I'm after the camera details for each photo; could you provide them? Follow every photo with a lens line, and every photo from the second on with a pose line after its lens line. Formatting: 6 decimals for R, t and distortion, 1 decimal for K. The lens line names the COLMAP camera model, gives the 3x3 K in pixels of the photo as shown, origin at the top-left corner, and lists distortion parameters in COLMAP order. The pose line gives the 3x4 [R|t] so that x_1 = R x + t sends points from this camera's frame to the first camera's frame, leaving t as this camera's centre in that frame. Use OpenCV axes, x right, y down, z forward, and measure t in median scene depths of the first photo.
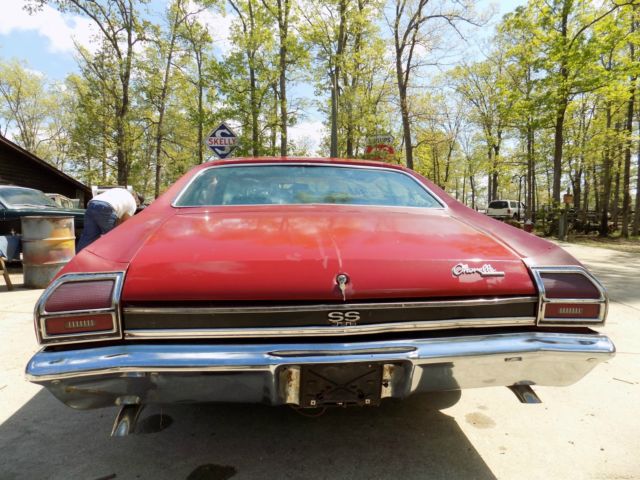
lens RADIAL K [[429.7, 0, 323.4], [0, 429.7, 240.0], [0, 0, 1]] dist [-0.072242, 0.067070]
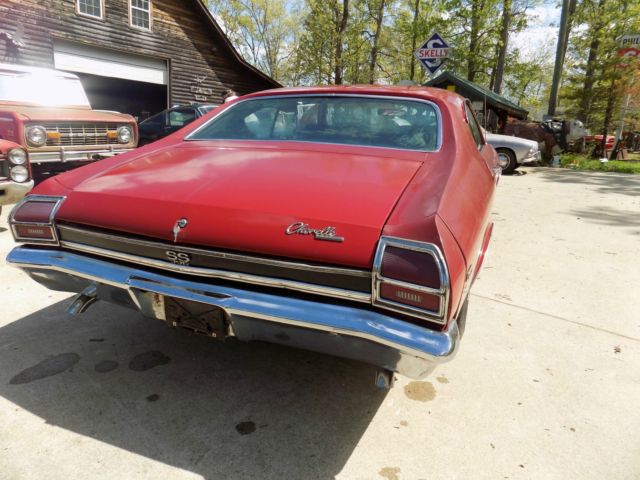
lens RADIAL K [[429.7, 0, 323.4], [0, 429.7, 240.0], [0, 0, 1]] dist [-0.072242, 0.067070]
pose [[0.872358, 0.147188, -0.466184, 0.732710], [-0.055162, 0.977145, 0.205291, -0.092479], [0.485745, -0.153371, 0.860540, 0.195271]]
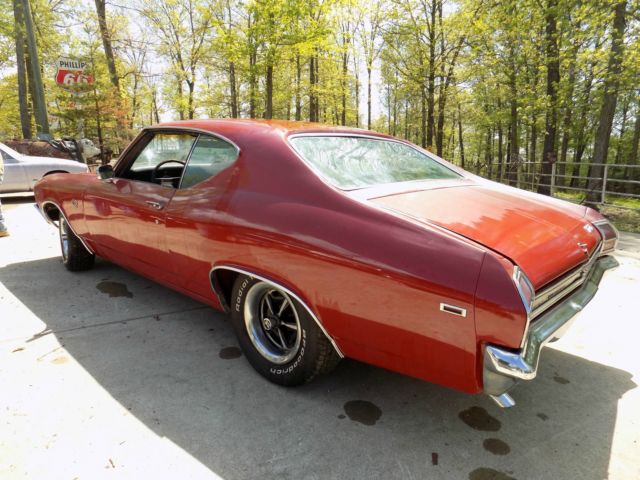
lens RADIAL K [[429.7, 0, 323.4], [0, 429.7, 240.0], [0, 0, 1]] dist [-0.072242, 0.067070]
pose [[0.749358, -0.133812, 0.648504, -1.439073], [0.035768, 0.986119, 0.162145, -0.173347], [-0.661198, -0.098309, 0.743742, 0.438780]]
